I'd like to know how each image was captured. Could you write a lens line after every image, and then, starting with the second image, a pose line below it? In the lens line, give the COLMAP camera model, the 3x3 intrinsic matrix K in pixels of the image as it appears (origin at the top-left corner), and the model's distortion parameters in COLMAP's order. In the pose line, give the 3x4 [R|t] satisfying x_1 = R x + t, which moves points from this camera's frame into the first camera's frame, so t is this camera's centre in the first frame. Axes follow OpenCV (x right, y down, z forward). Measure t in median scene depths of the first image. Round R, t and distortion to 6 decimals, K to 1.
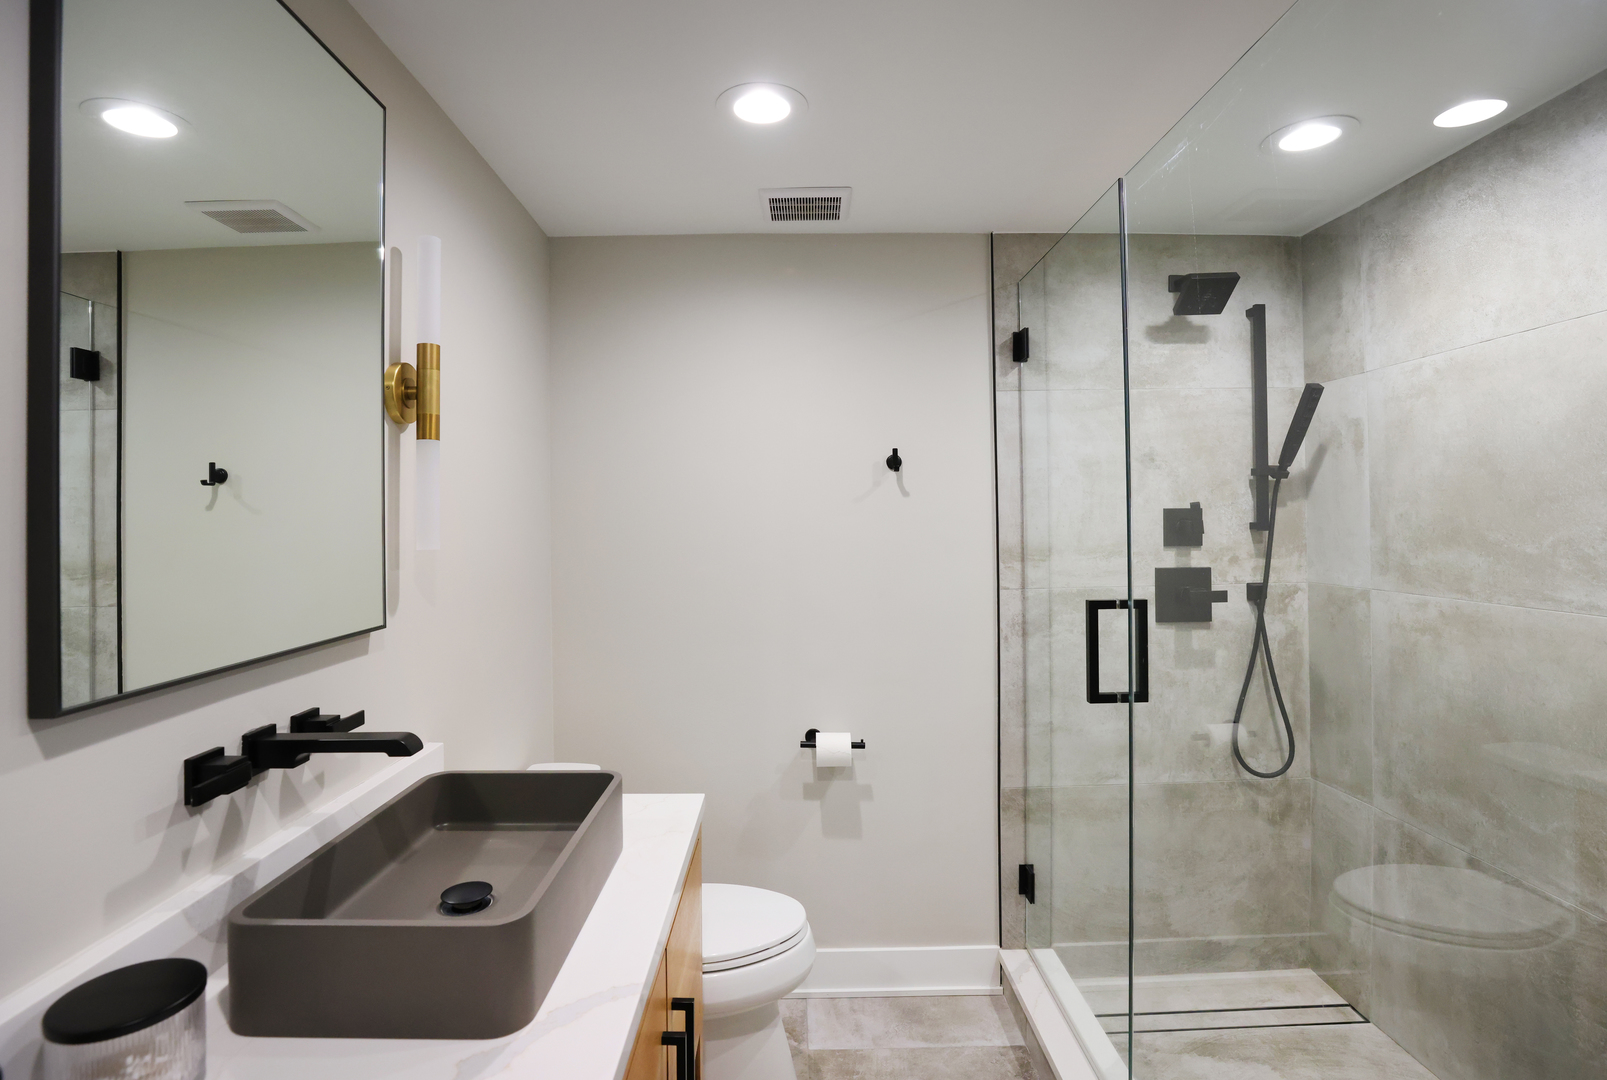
lens RADIAL K [[763.7, 0, 804.7], [0, 763.7, 521.9], [0, 0, 1]] dist [-0.032501, 0.000045]
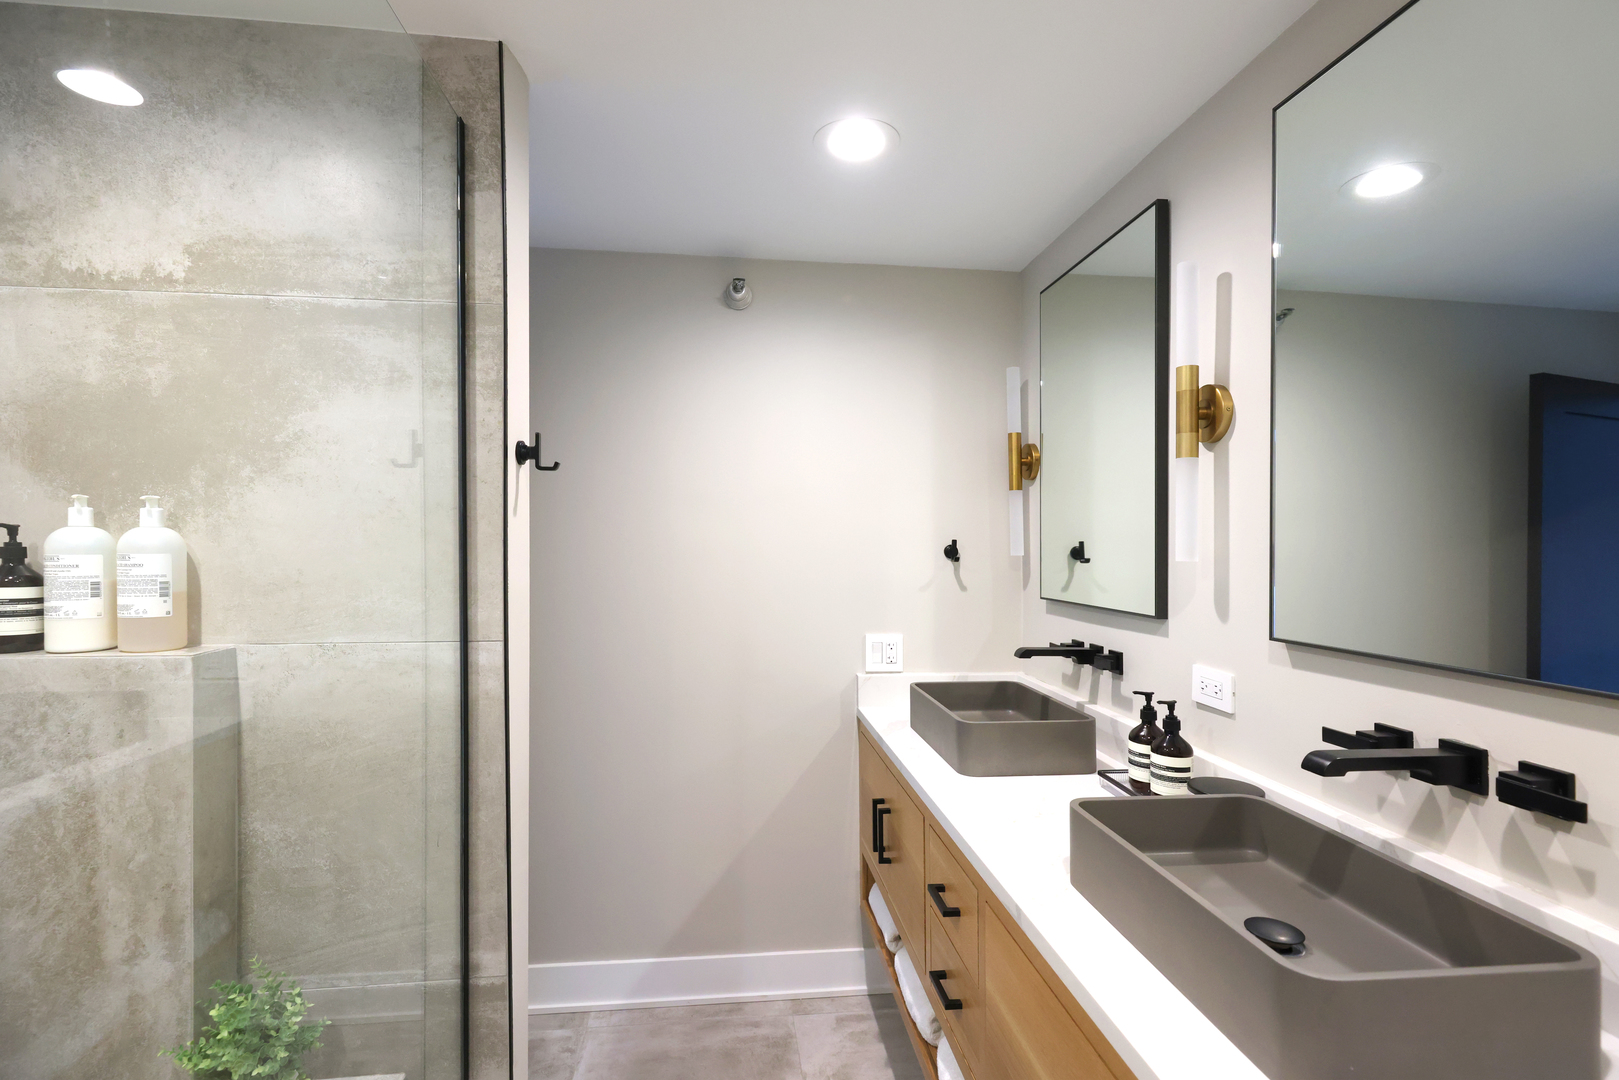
lens RADIAL K [[732.3, 0, 809.5], [0, 732.3, 540.0], [0, 0, 1]] dist [-0.000708, -0.000235]
pose [[-0.995268, 0.002860, -0.097125, 0.150057], [0.003145, 0.999991, -0.002785, 0.009699], [0.097116, -0.003077, -0.995268, 1.375553]]
